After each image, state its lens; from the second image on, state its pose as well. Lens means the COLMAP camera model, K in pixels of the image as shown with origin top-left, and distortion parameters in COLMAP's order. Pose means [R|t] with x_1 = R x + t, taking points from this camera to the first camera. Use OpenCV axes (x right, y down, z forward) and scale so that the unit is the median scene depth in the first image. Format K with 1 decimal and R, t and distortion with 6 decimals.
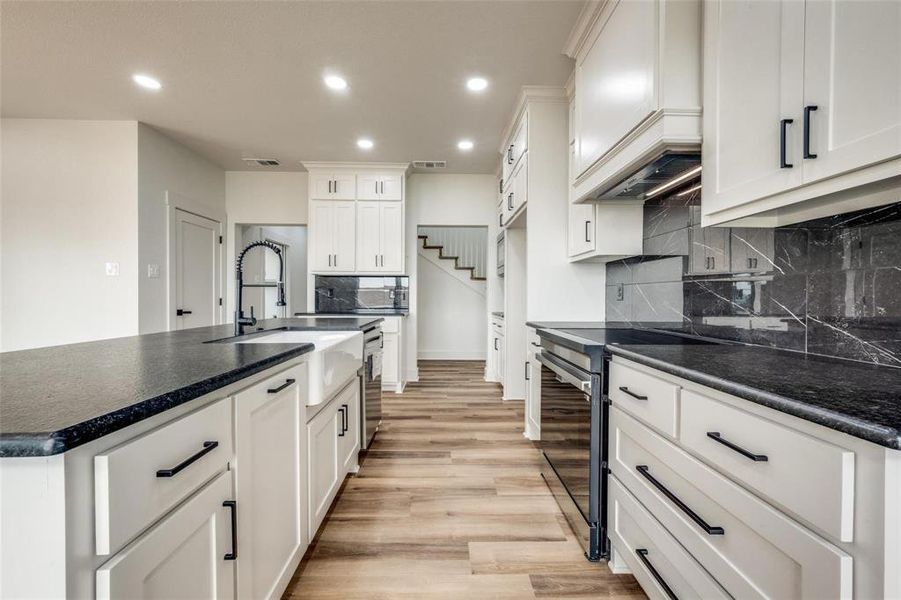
lens RADIAL K [[359.6, 0, 448.2], [0, 359.6, 297.9], [0, 0, 1]] dist [-0.004117, -0.000266]
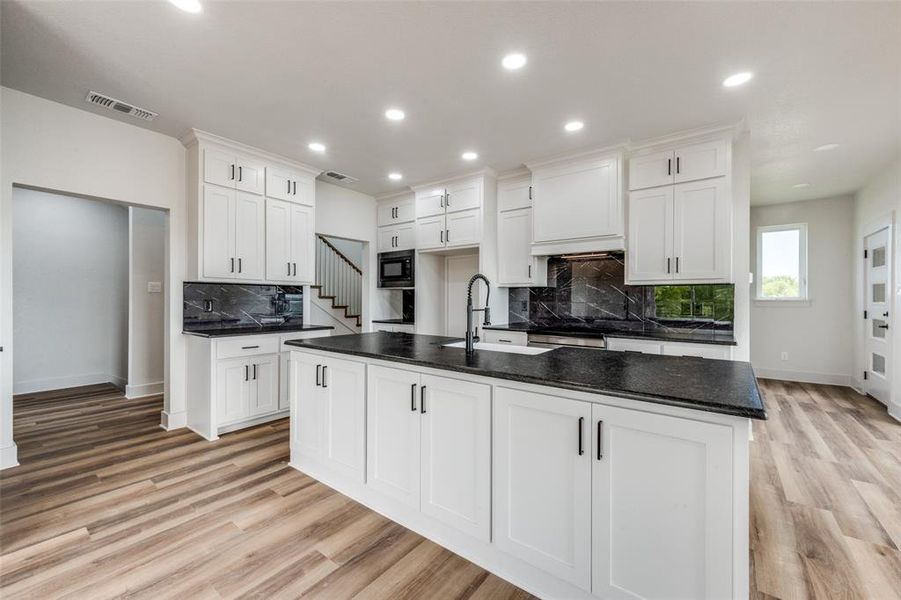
lens RADIAL K [[359.6, 0, 448.2], [0, 359.6, 297.9], [0, 0, 1]] dist [-0.004117, -0.000266]
pose [[0.614201, 0.001916, 0.789147, -1.255099], [-0.002545, 0.999997, -0.000447, -0.059867], [-0.789145, -0.001734, 0.614204, 0.252488]]
